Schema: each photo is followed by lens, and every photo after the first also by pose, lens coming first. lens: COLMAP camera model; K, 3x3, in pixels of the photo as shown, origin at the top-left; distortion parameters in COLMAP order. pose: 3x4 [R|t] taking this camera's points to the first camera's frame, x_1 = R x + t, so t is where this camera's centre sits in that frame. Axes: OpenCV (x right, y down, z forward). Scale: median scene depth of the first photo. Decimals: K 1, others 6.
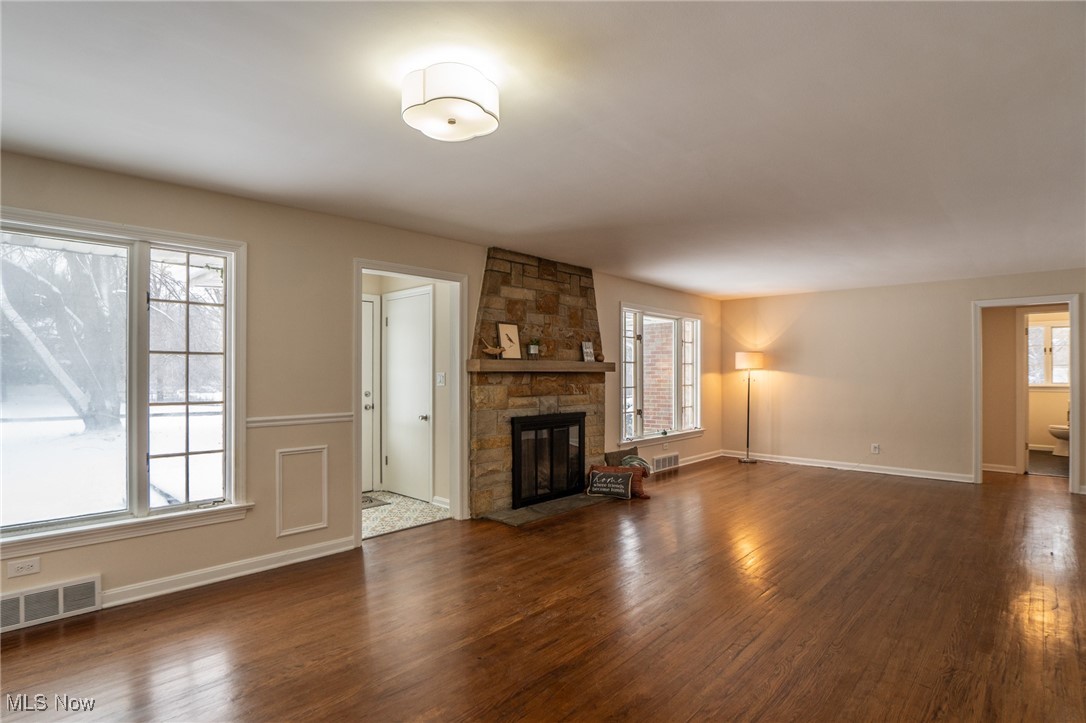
lens RADIAL K [[517.0, 0, 538.3], [0, 517.0, 373.9], [0, 0, 1]] dist [-0.024810, 0.000385]
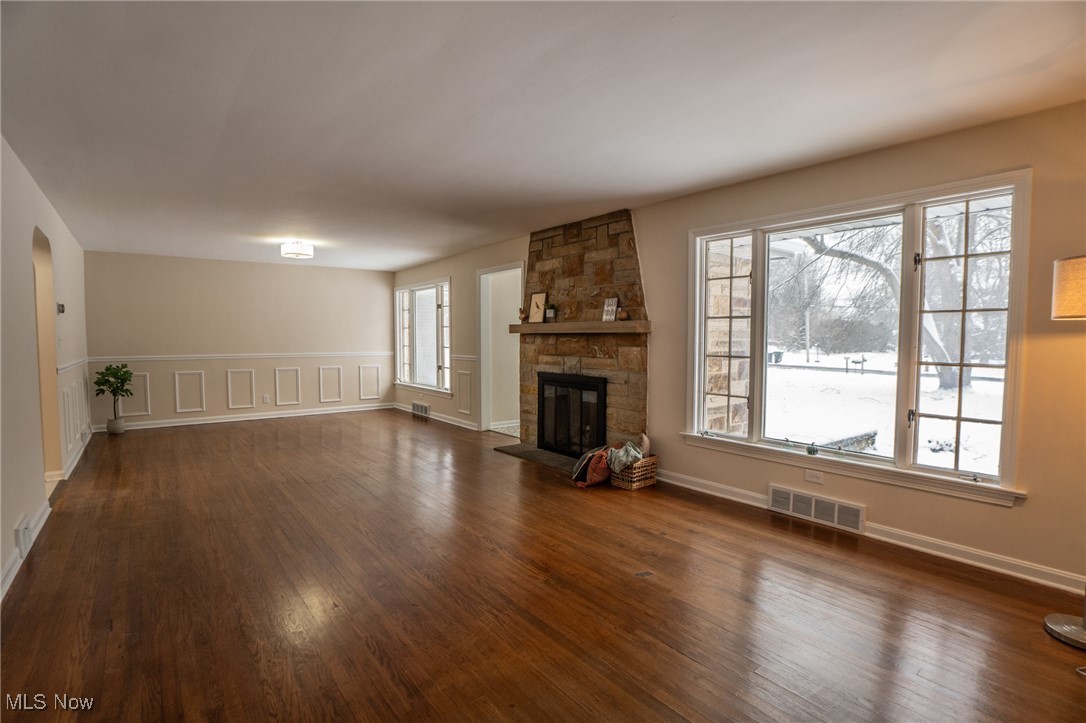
lens RADIAL K [[539.1, 0, 543.0], [0, 539.1, 361.5], [0, 0, 1]] dist [-0.020876, 0.000357]
pose [[-0.138614, 0.052352, -0.988962, 1.060336], [0.002671, 0.998618, 0.052489, -0.003996], [0.990343, 0.004634, -0.138562, 1.061327]]
